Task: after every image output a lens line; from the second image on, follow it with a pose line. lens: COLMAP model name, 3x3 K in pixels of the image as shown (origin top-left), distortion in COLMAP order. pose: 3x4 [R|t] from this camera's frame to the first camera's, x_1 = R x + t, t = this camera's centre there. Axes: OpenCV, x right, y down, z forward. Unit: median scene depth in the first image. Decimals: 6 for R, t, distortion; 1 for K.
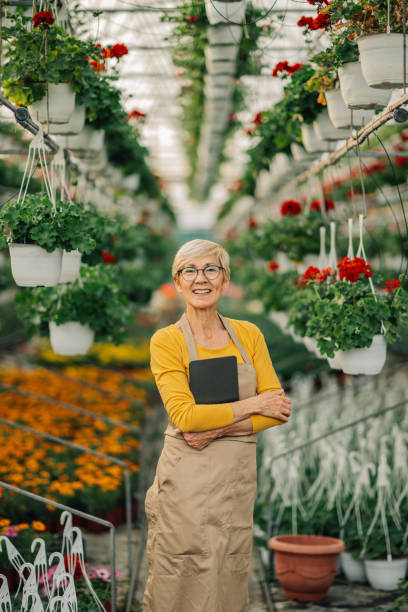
lens RADIAL K [[943.0, 0, 201.3], [0, 943.0, 324.8], [0, 0, 1]] dist [-0.161835, 0.128014]
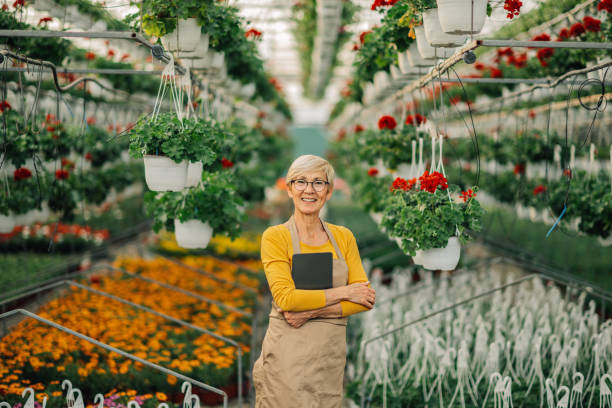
lens RADIAL K [[943.0, 0, 306.0], [0, 943.0, 204.0], [0, 0, 1]] dist [-0.161835, 0.128014]
pose [[0.999748, 0.018641, -0.012529, 0.013417], [-0.018780, 0.999762, -0.011122, -0.011271], [0.012319, 0.011355, 0.999860, -0.146655]]
